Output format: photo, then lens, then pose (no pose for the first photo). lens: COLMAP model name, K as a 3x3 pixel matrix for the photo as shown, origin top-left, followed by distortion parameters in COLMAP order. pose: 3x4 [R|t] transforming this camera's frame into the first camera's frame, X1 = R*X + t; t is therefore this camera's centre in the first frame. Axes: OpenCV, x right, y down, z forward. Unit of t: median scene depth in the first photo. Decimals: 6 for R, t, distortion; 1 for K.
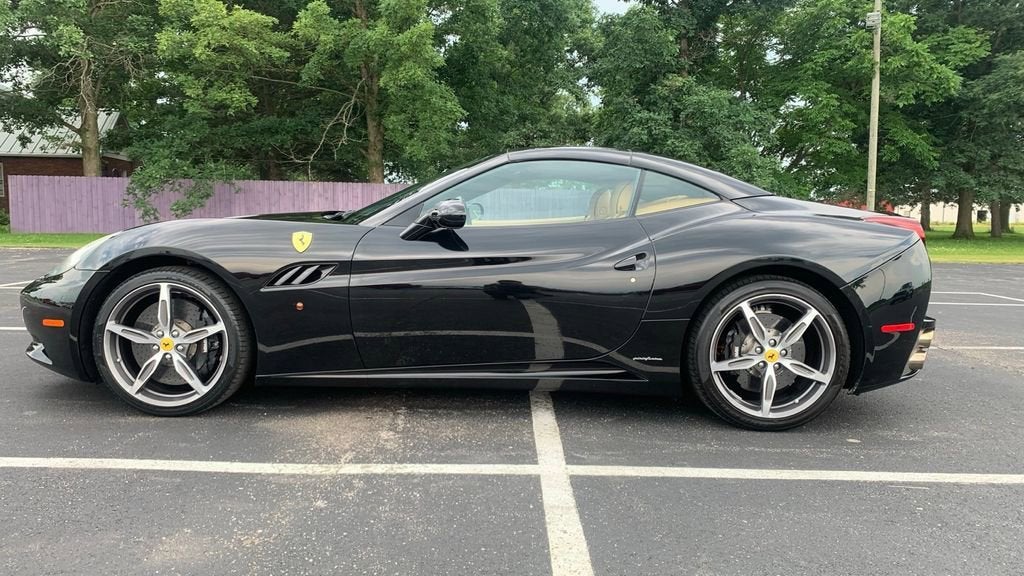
lens RADIAL K [[777.1, 0, 501.1], [0, 777.1, 287.0], [0, 0, 1]] dist [0.004665, 0.000663]
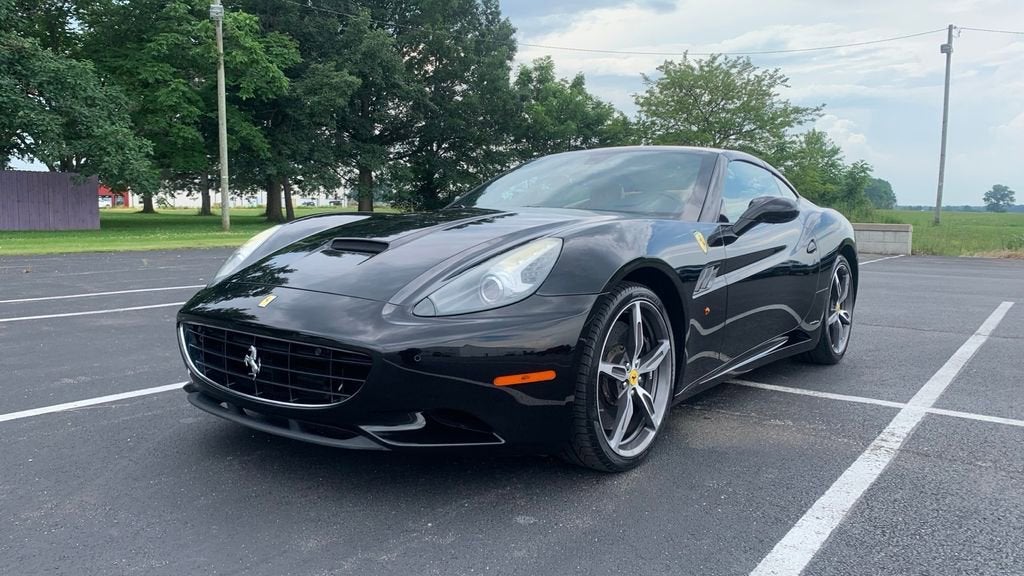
lens RADIAL K [[788.9, 0, 487.5], [0, 788.9, 286.6], [0, 0, 1]] dist [0.001476, 0.010174]
pose [[0.599380, -0.086209, 0.795809, -0.166769], [0.071955, 0.995961, 0.053697, -0.010689], [-0.797224, 0.025078, 0.603163, 0.090467]]
